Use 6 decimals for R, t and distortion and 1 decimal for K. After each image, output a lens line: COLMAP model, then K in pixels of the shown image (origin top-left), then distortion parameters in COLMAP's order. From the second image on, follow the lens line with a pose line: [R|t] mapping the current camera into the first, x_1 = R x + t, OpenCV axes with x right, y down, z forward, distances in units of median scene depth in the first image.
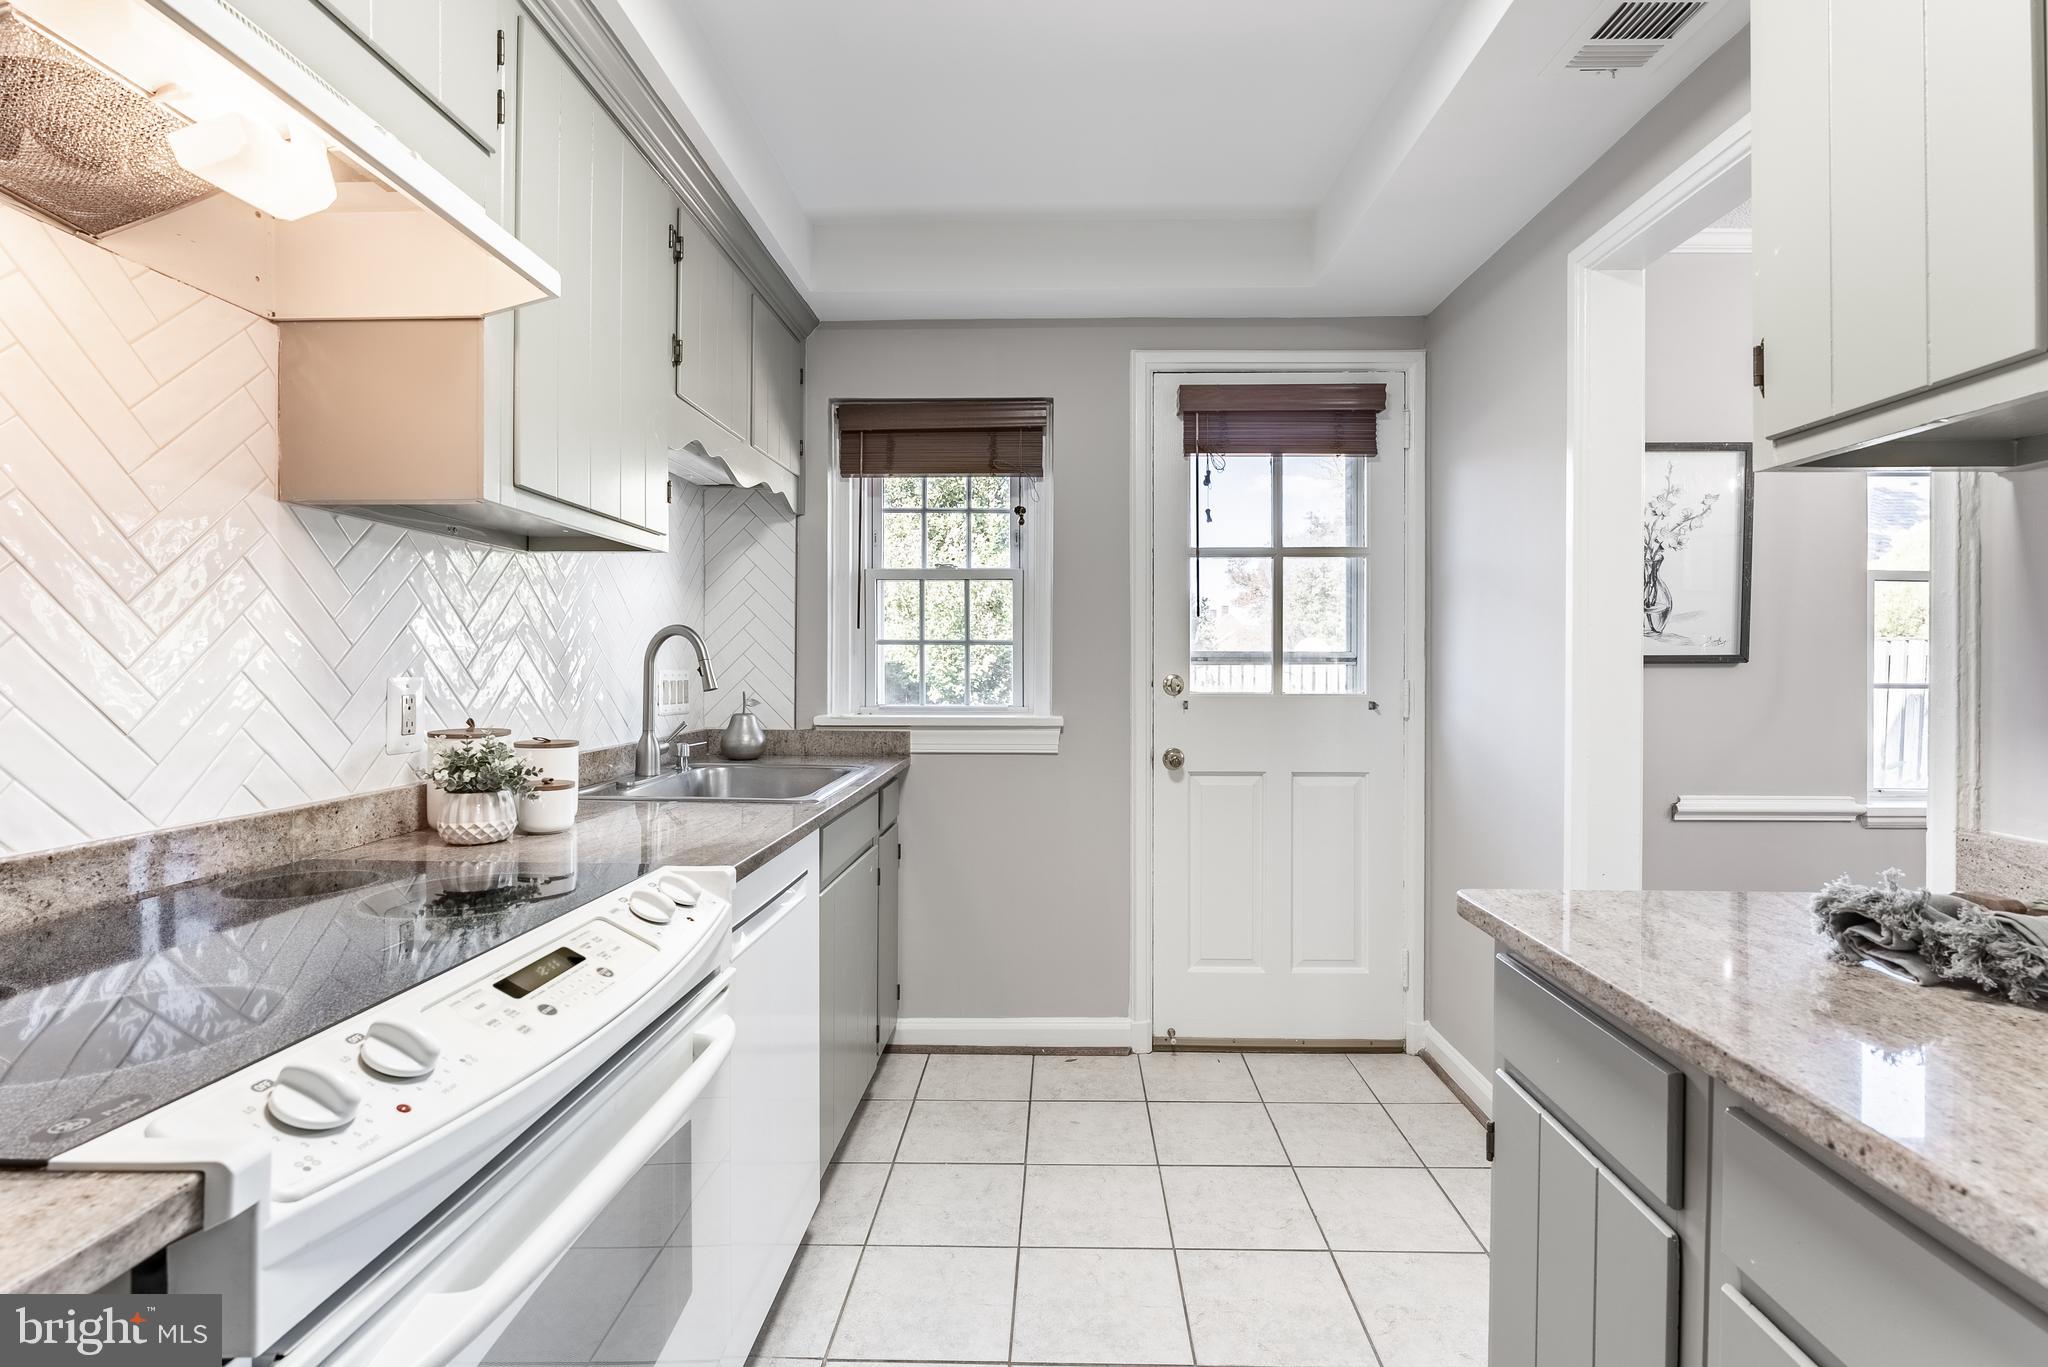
lens RADIAL K [[934.1, 0, 1036.4], [0, 934.1, 668.8], [0, 0, 1]] dist [-0.002078, -0.001120]
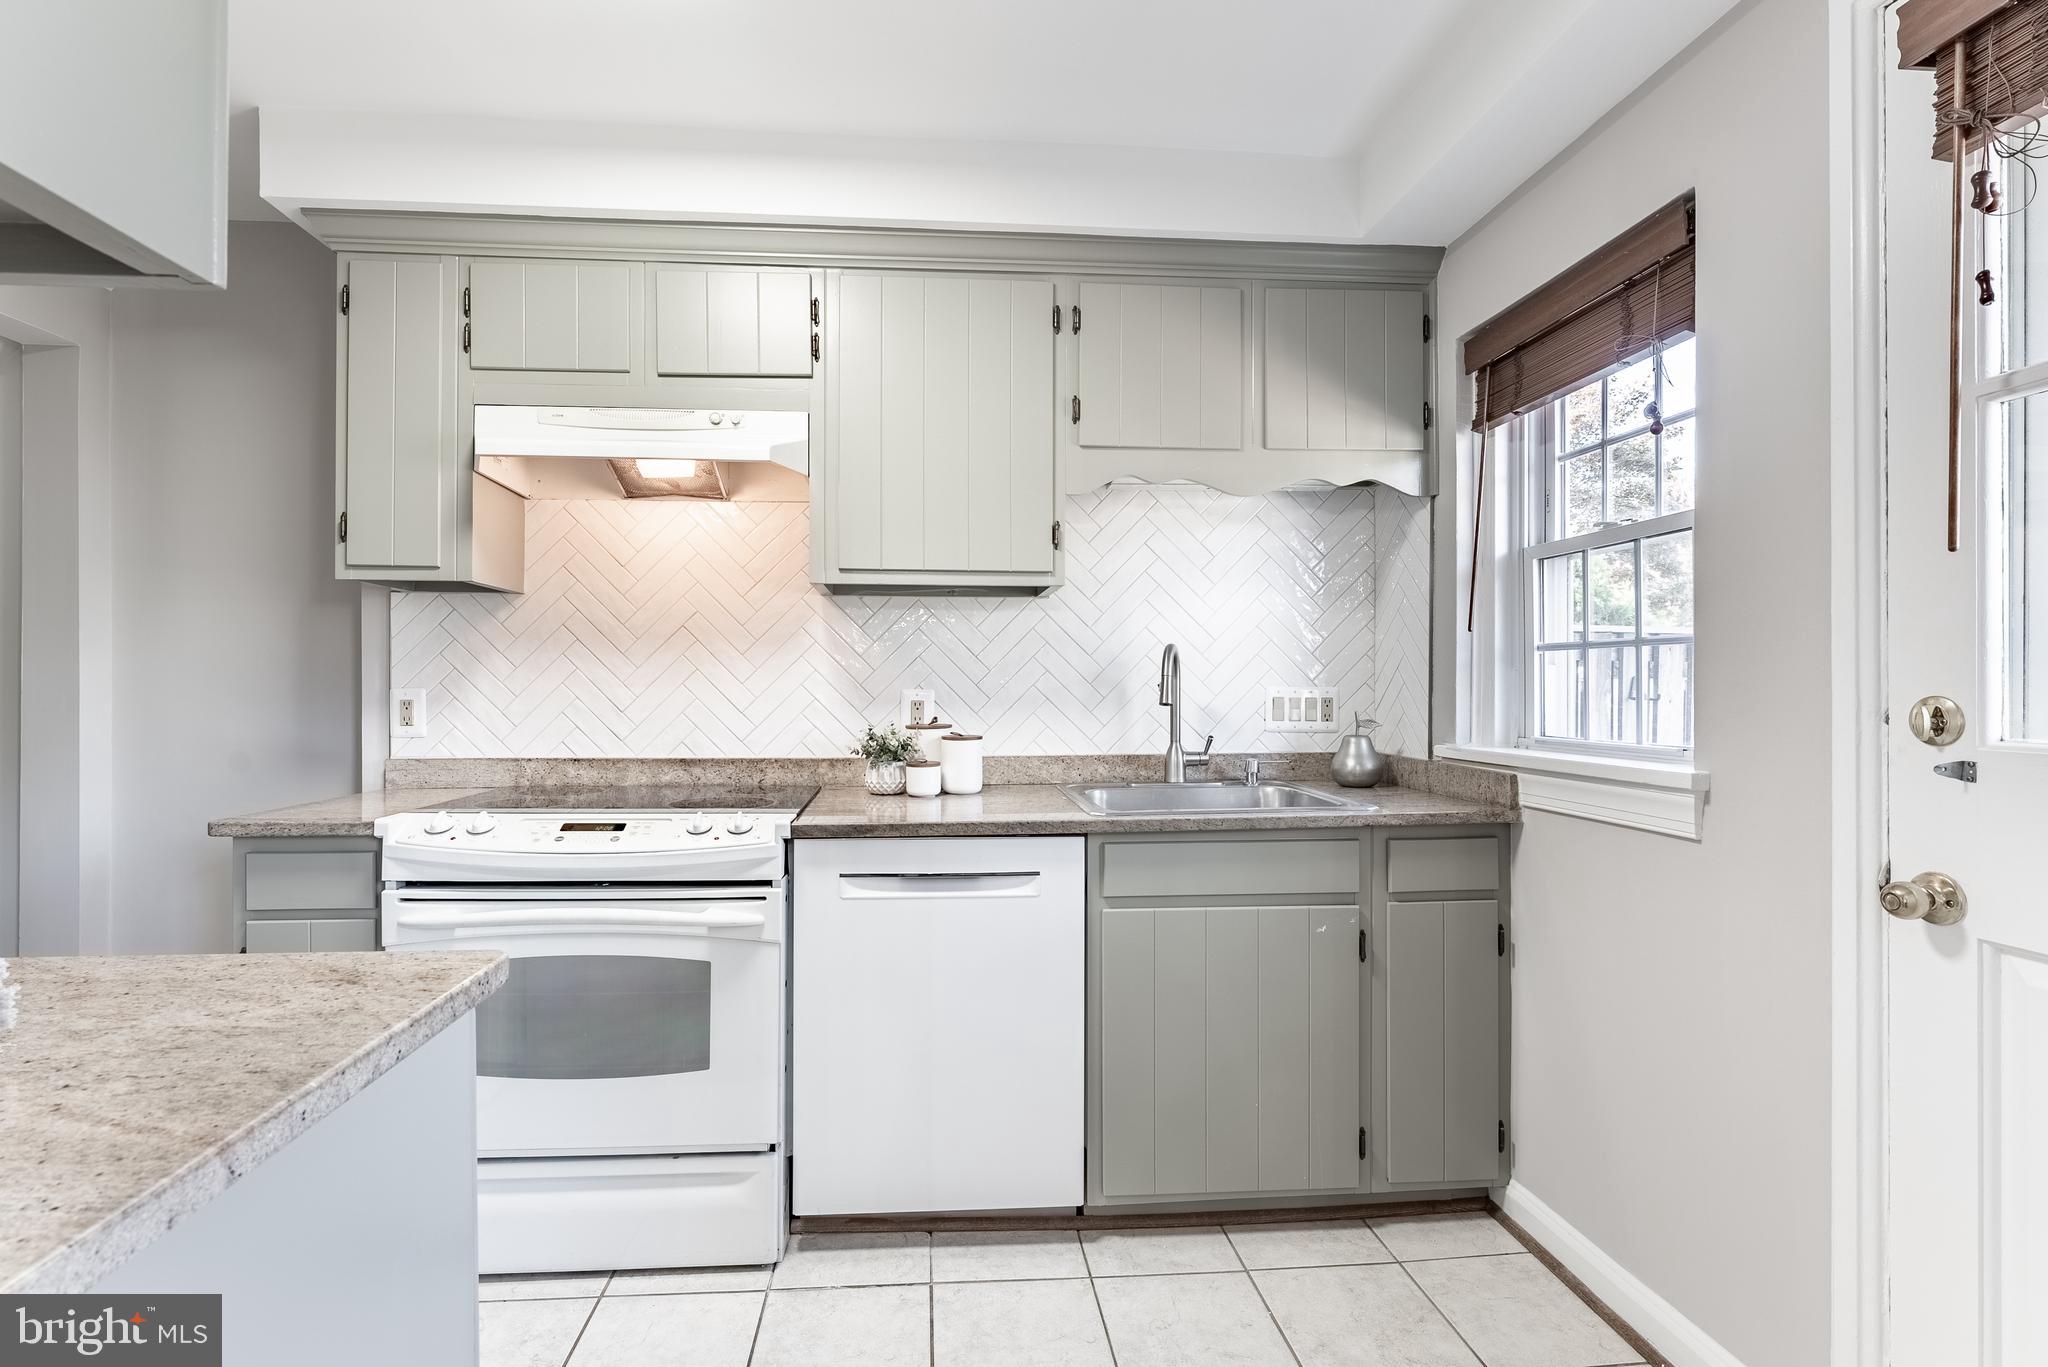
lens RADIAL K [[934.1, 0, 1001.4], [0, 934.1, 685.6], [0, 0, 1]] dist [-0.002078, -0.001120]
pose [[0.103337, -0.005051, -0.994634, 0.529531], [-0.004859, 0.999973, -0.005583, 0.006301], [0.994635, 0.005410, 0.103309, 0.554380]]
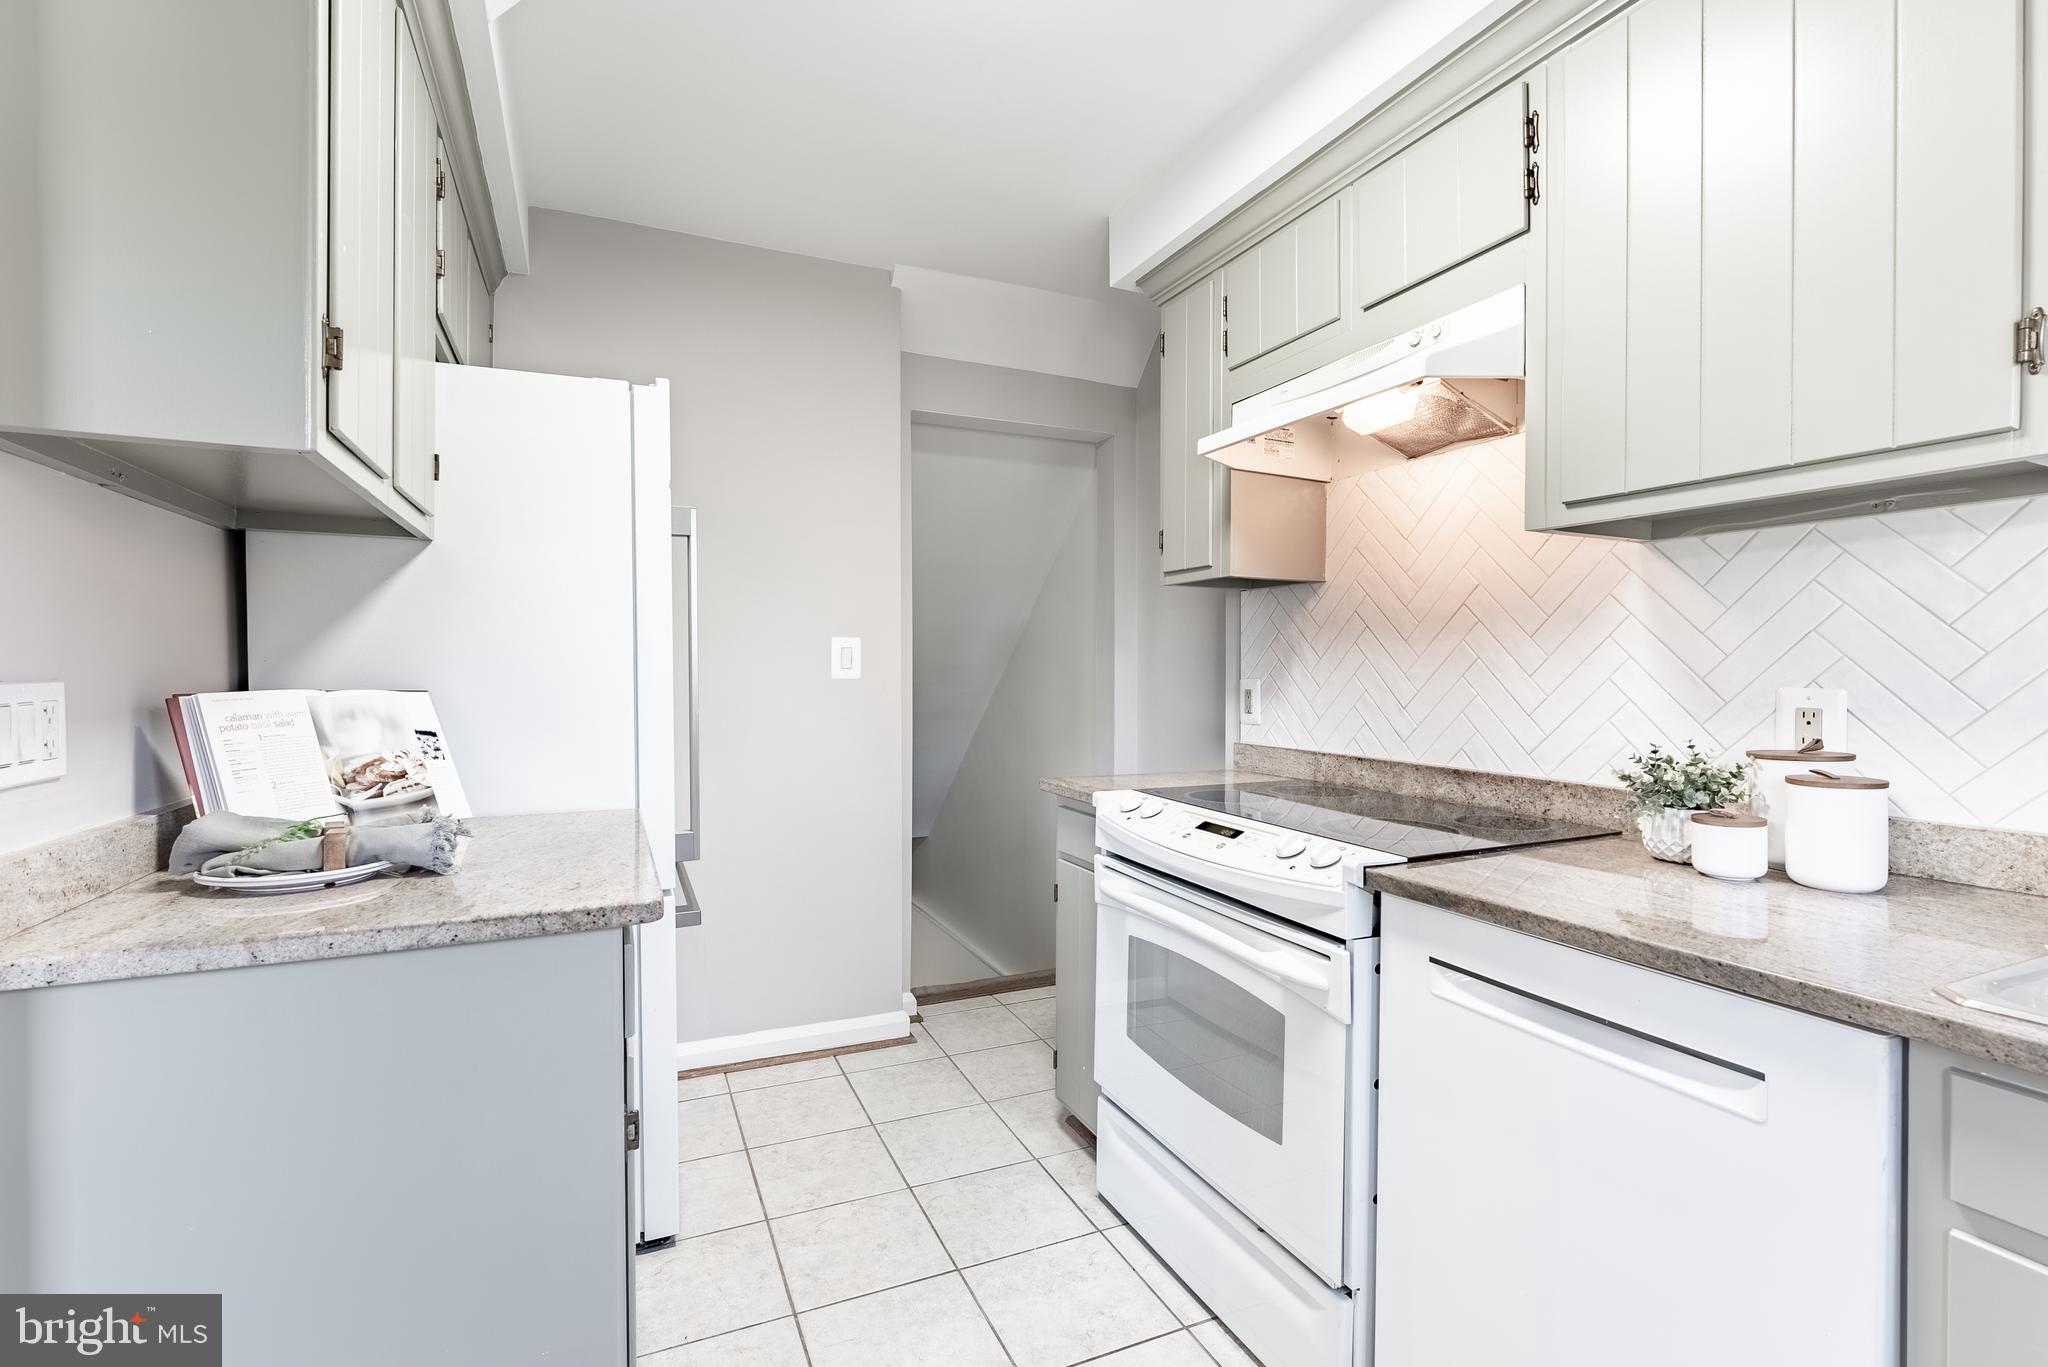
lens RADIAL K [[934.1, 0, 1016.0], [0, 934.1, 672.5], [0, 0, 1]] dist [-0.002078, -0.001120]
pose [[-0.904812, -0.003427, -0.425797, 0.222267], [-0.006517, 0.999962, 0.005801, -0.003453], [0.425761, 0.008023, -0.904800, 0.844273]]
